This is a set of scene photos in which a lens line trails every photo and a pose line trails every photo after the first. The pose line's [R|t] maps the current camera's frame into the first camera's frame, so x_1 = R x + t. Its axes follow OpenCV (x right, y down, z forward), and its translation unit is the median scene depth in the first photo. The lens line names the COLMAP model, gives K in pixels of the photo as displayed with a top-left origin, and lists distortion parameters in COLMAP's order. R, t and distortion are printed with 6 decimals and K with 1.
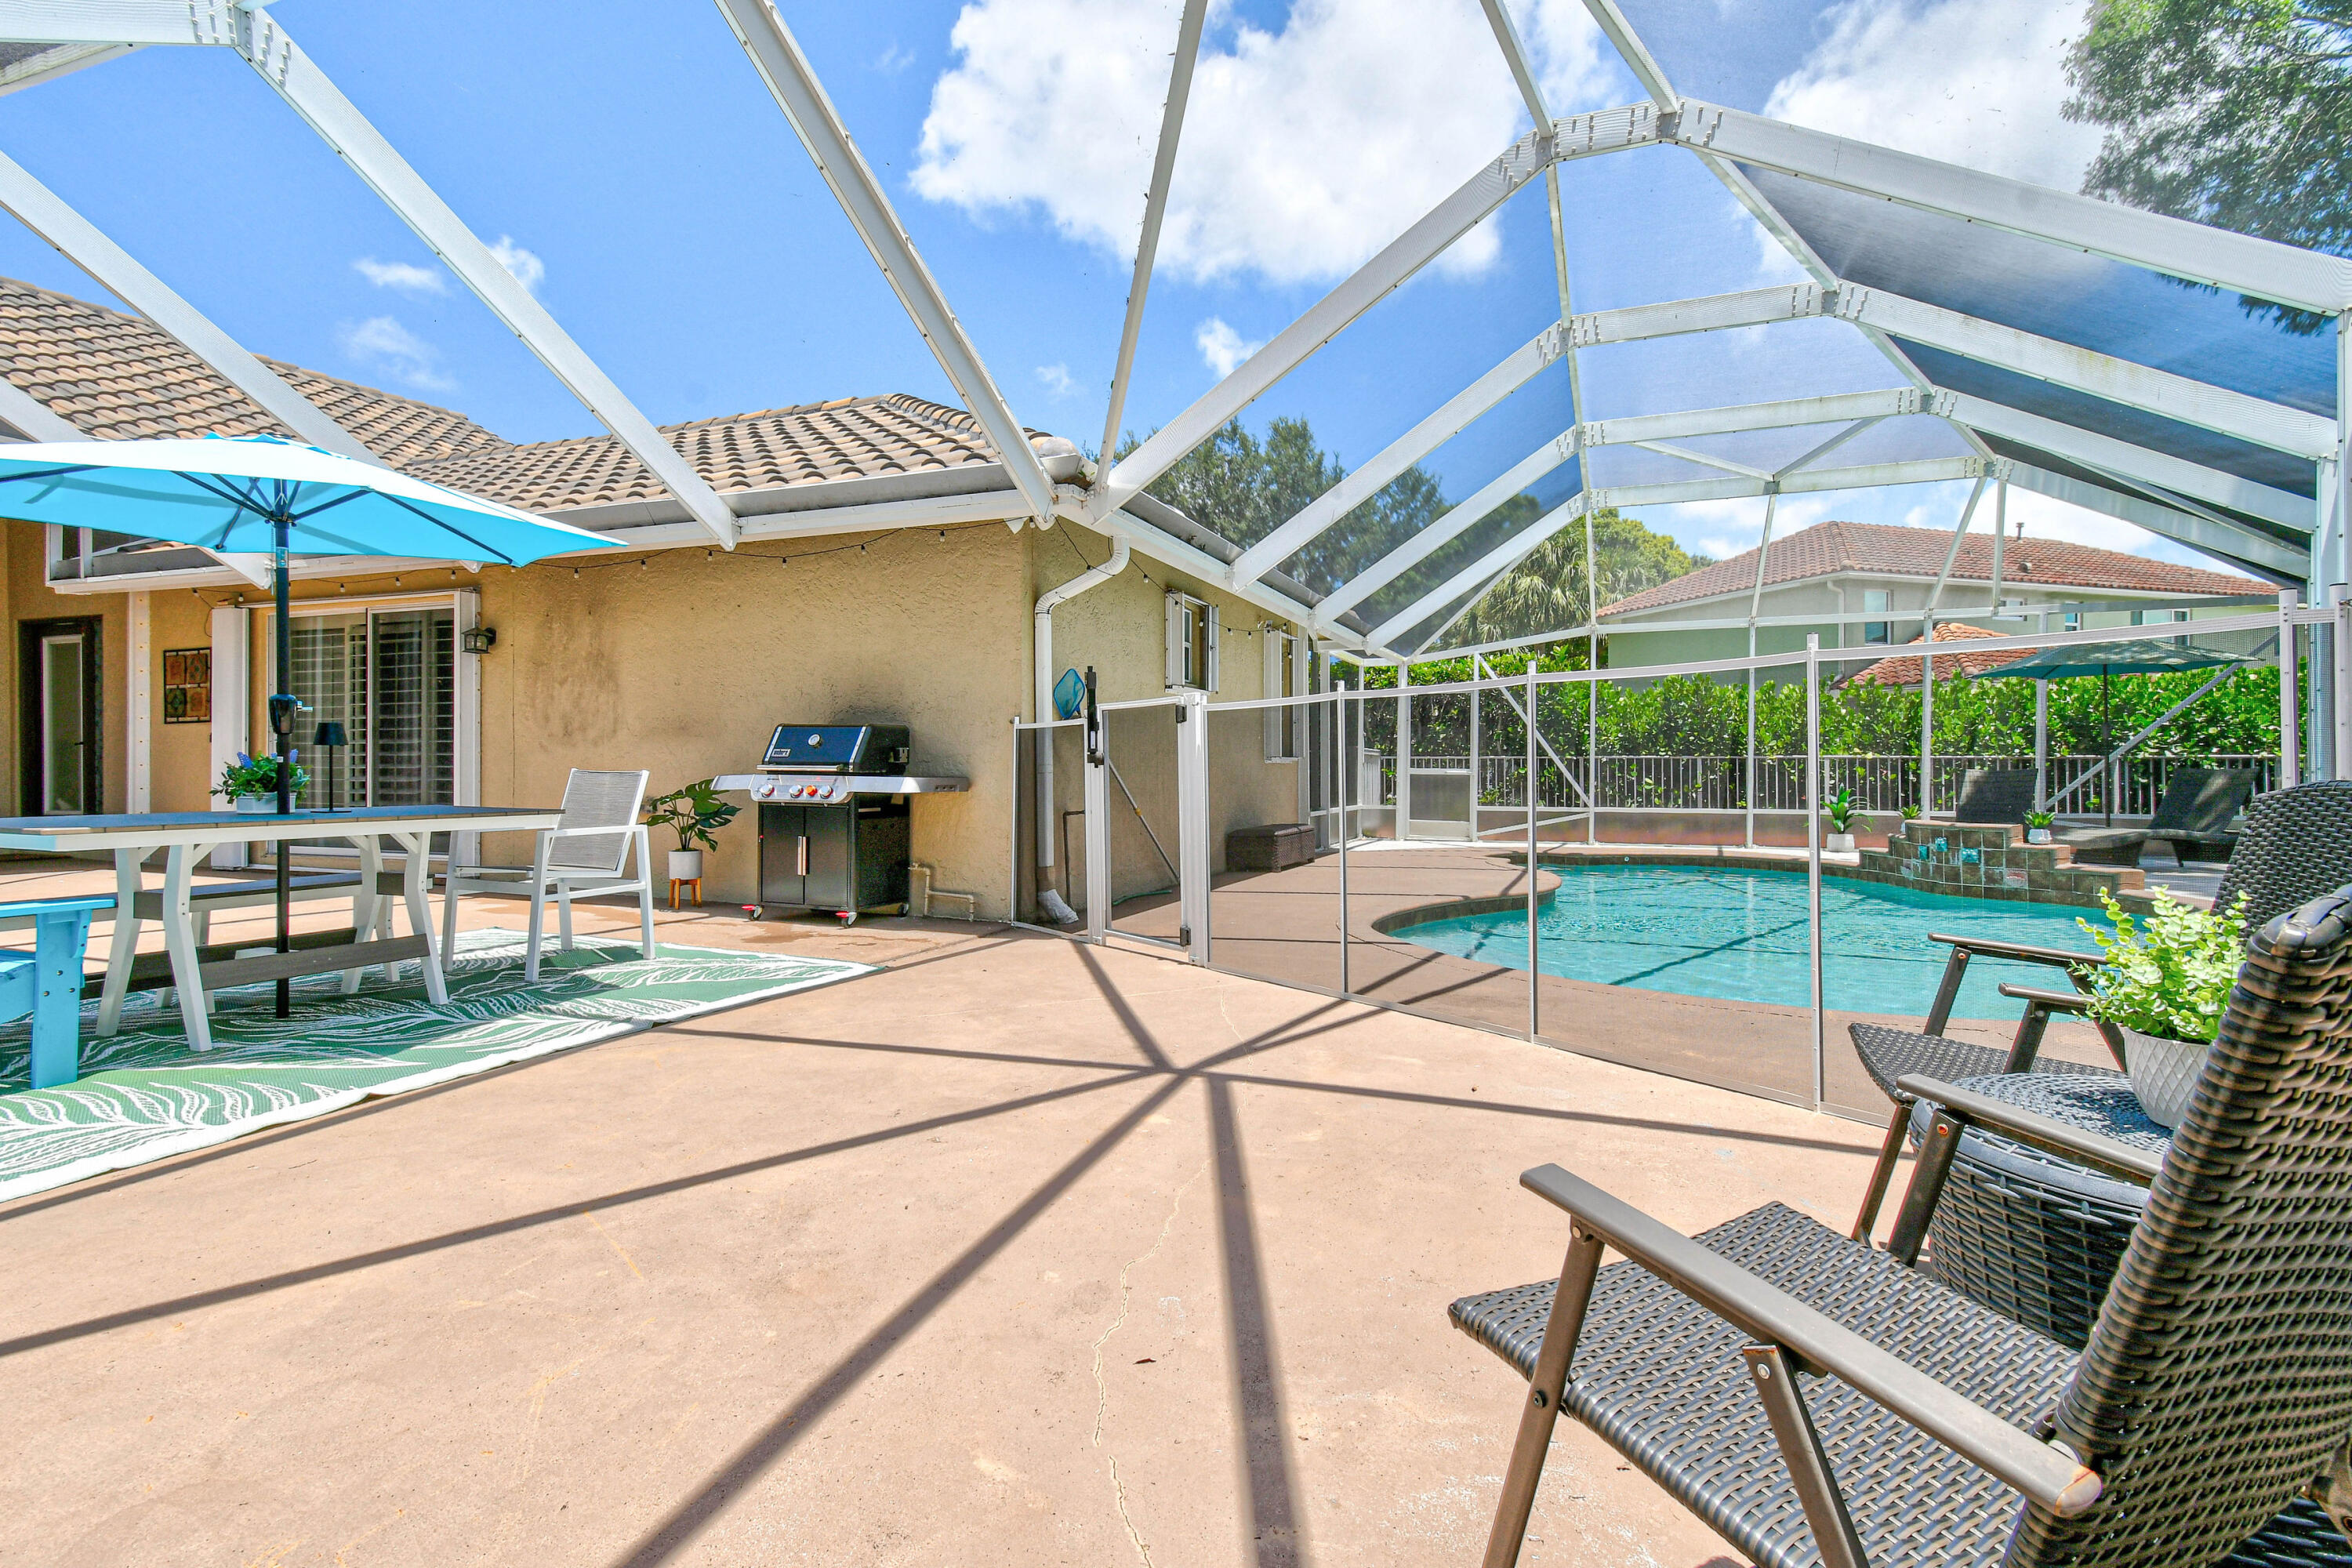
lens RADIAL K [[1131.2, 0, 1189.8], [0, 1131.2, 775.3], [0, 0, 1]] dist [0.015139, -0.000988]
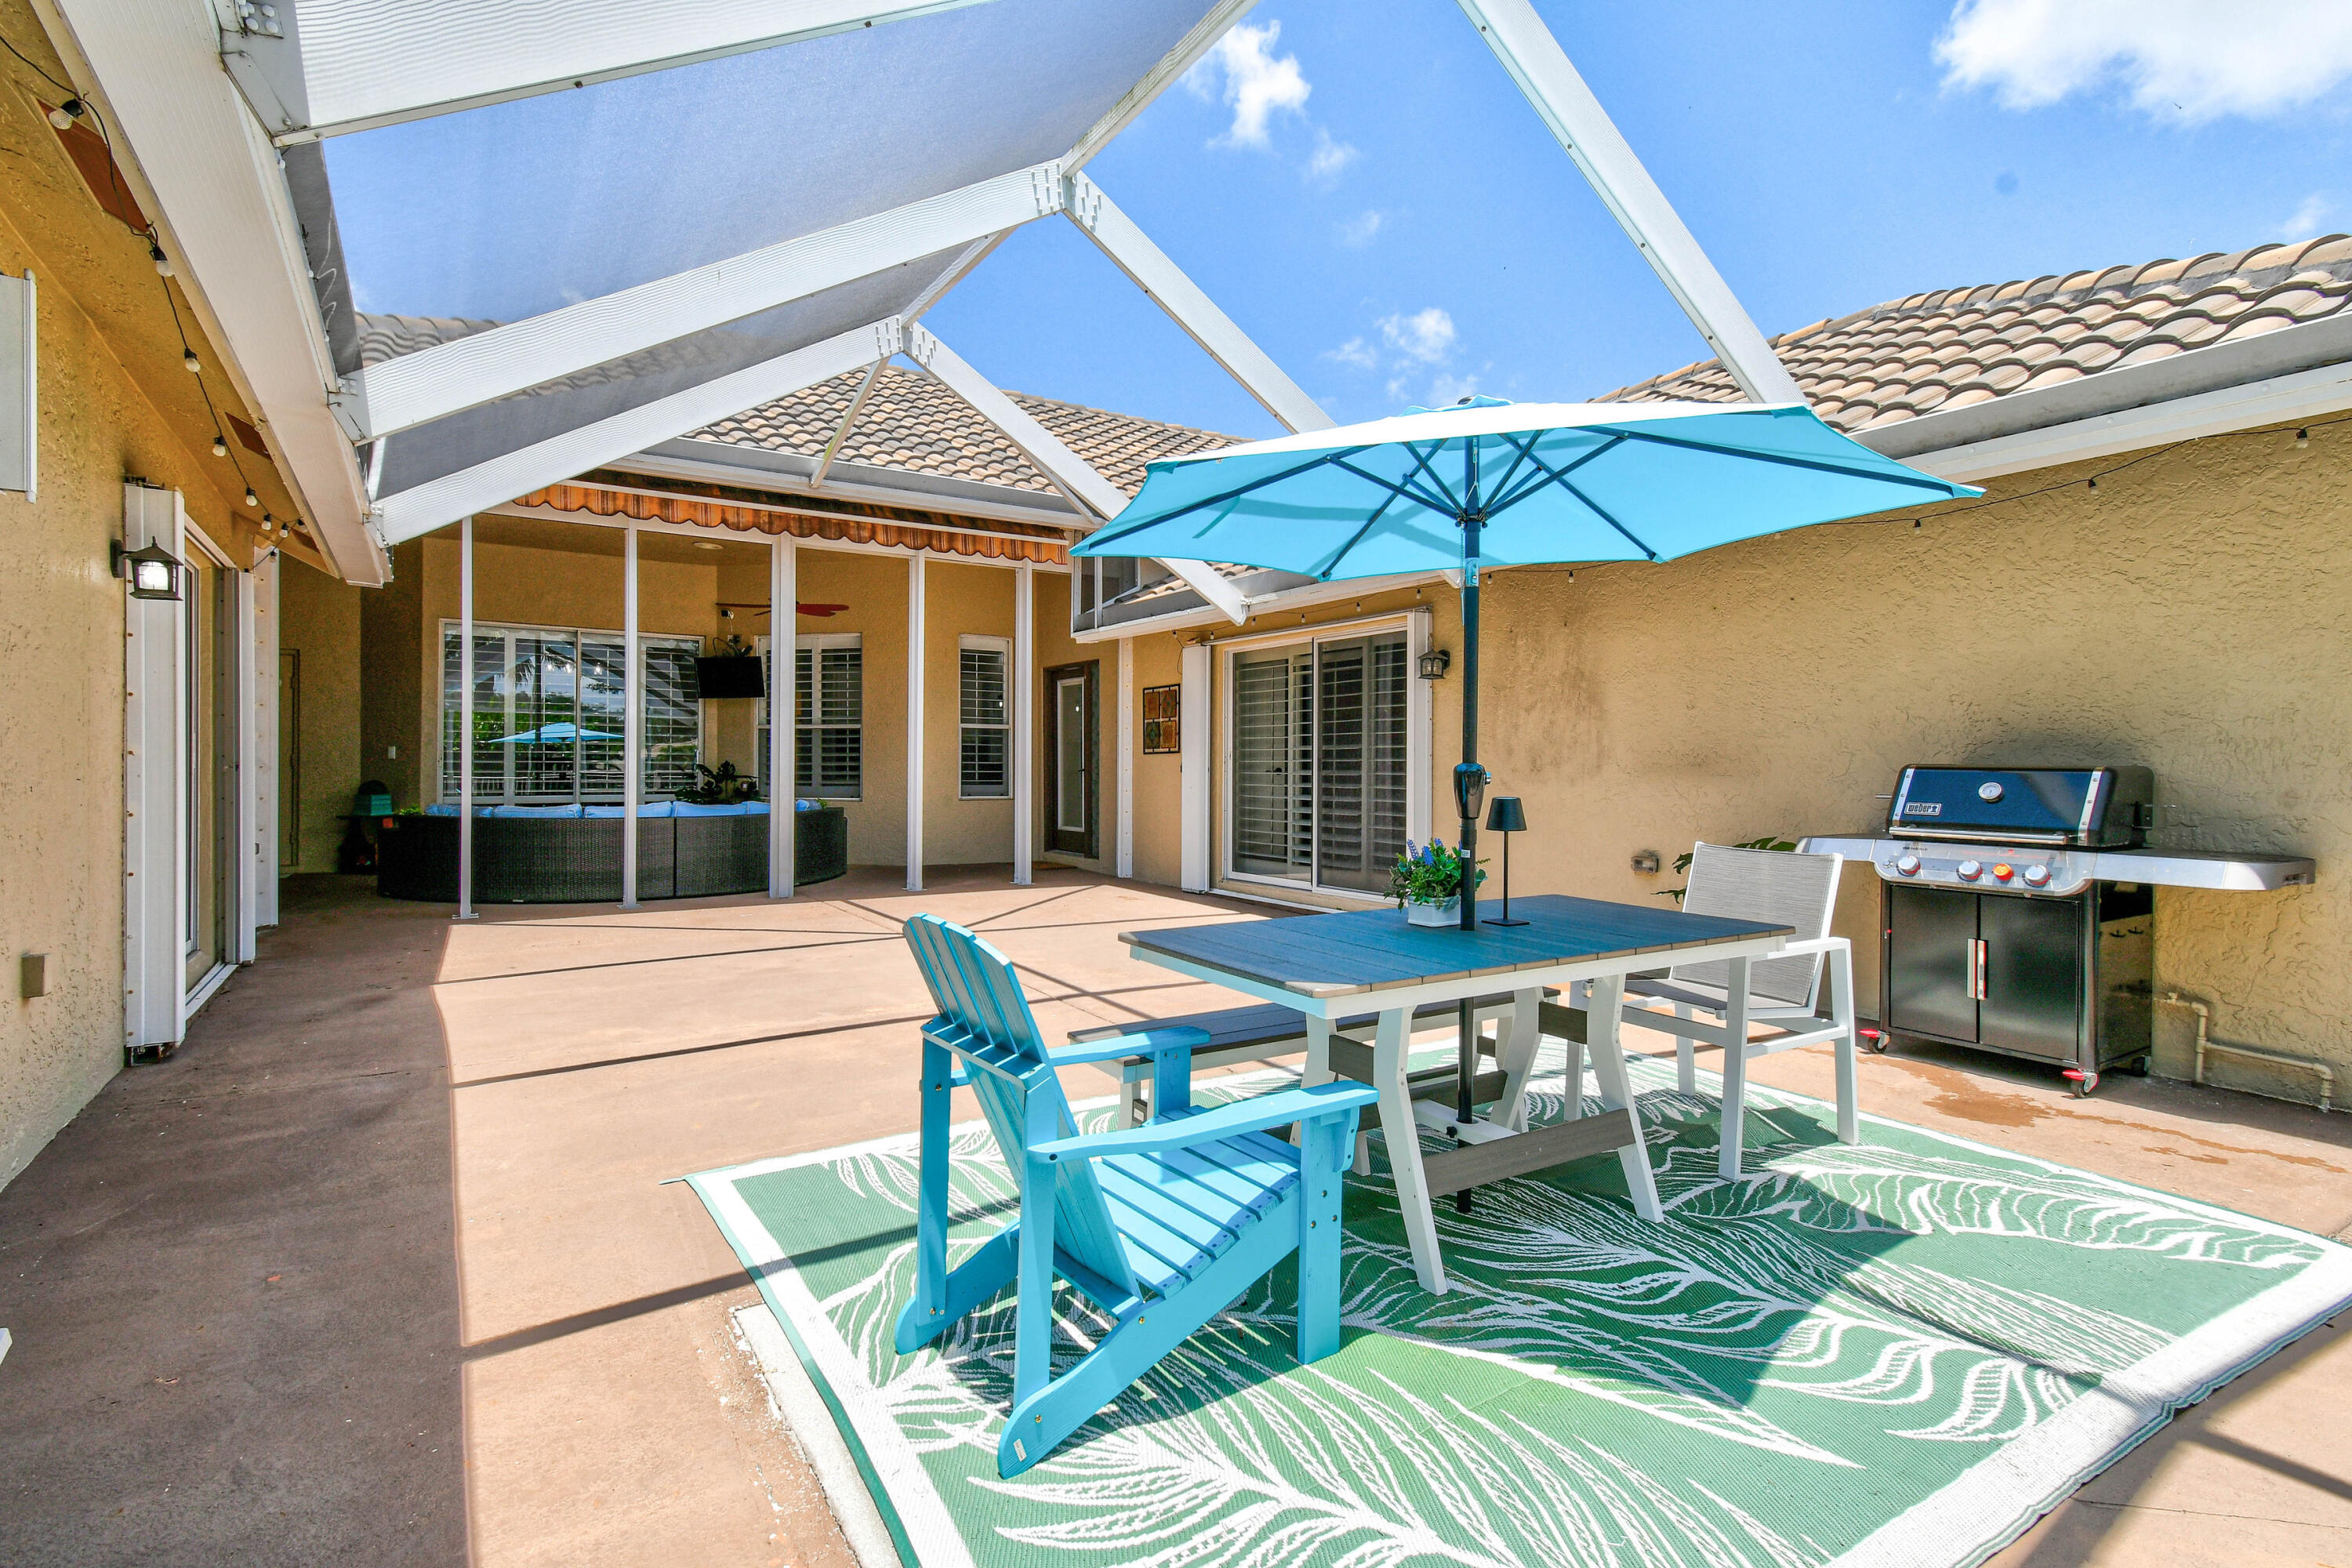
lens RADIAL K [[1131.2, 0, 1189.8], [0, 1131.2, 775.3], [0, 0, 1]] dist [0.015139, -0.000988]
pose [[0.812177, 0.004049, -0.583397, -0.297939], [-0.003890, 0.999991, 0.001525, -0.036262], [0.583398, 0.001031, 0.812186, 0.182825]]
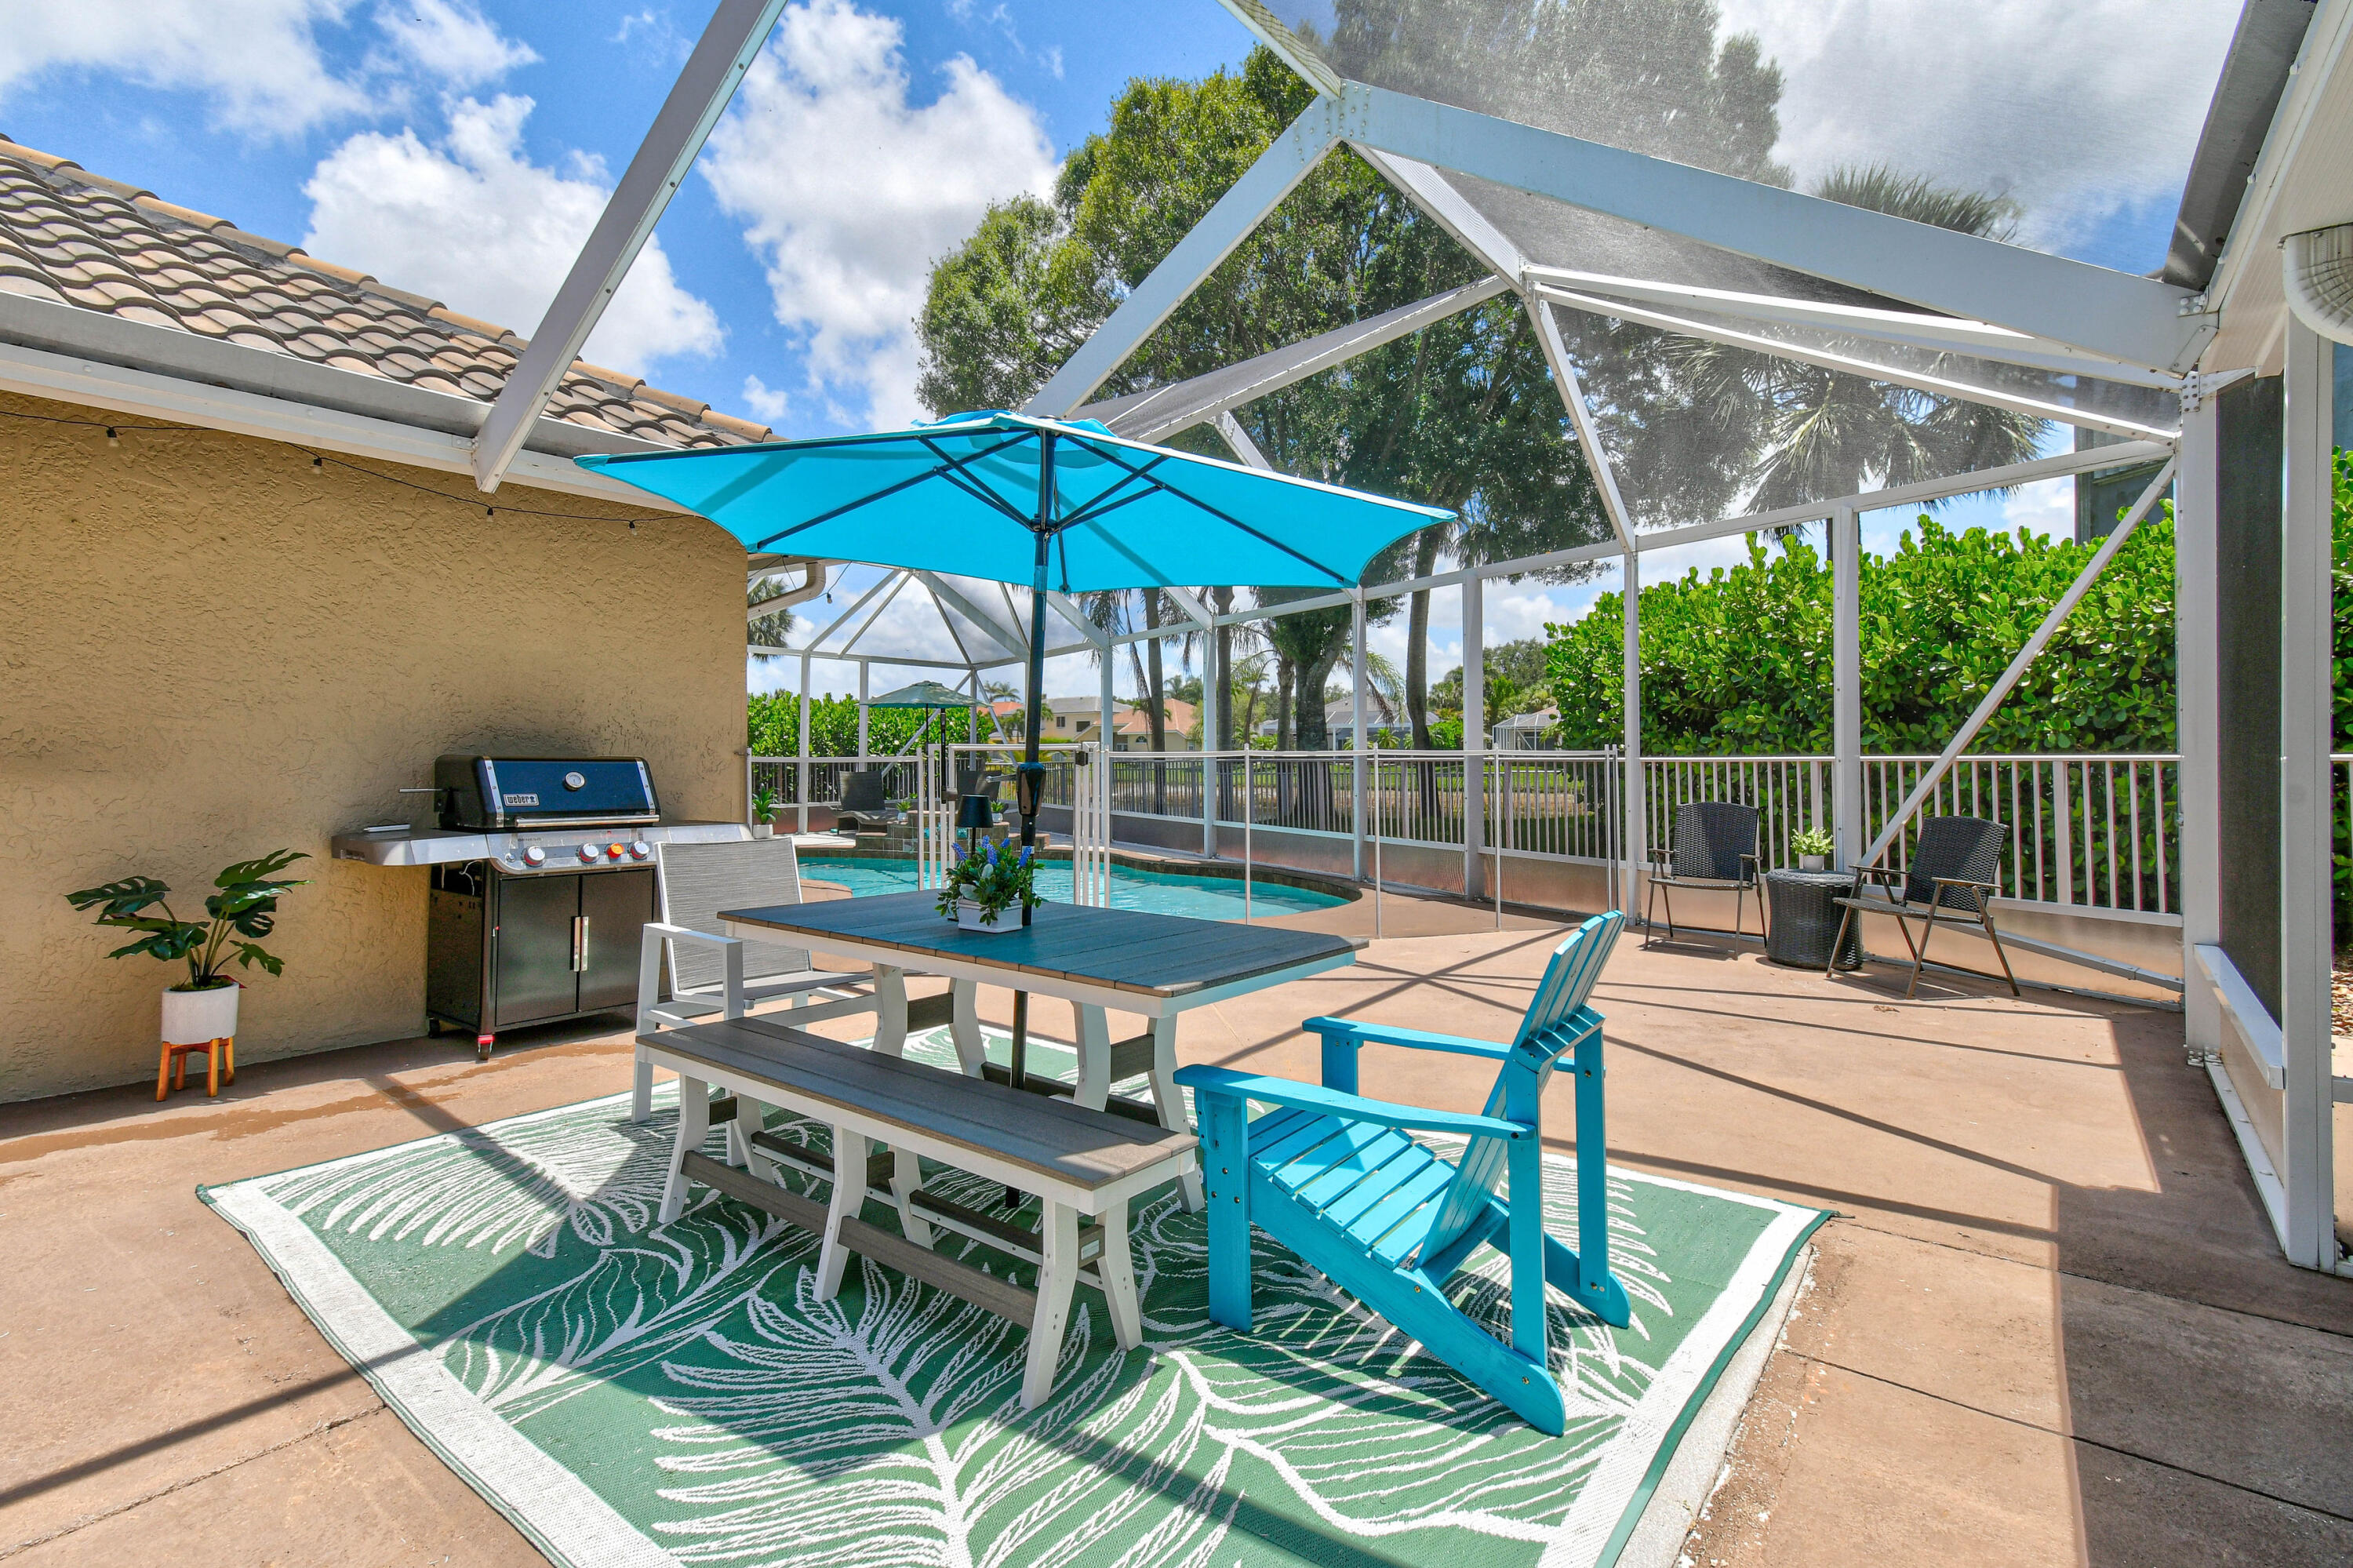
lens RADIAL K [[1121.0, 0, 1185.2], [0, 1121.0, 739.6], [0, 0, 1]] dist [0.015732, -0.000334]
pose [[0.272780, 0.010957, 0.962014, -0.839063], [0.002013, 0.999926, -0.011960, -0.043813], [-0.962074, 0.005199, 0.272737, 0.402869]]
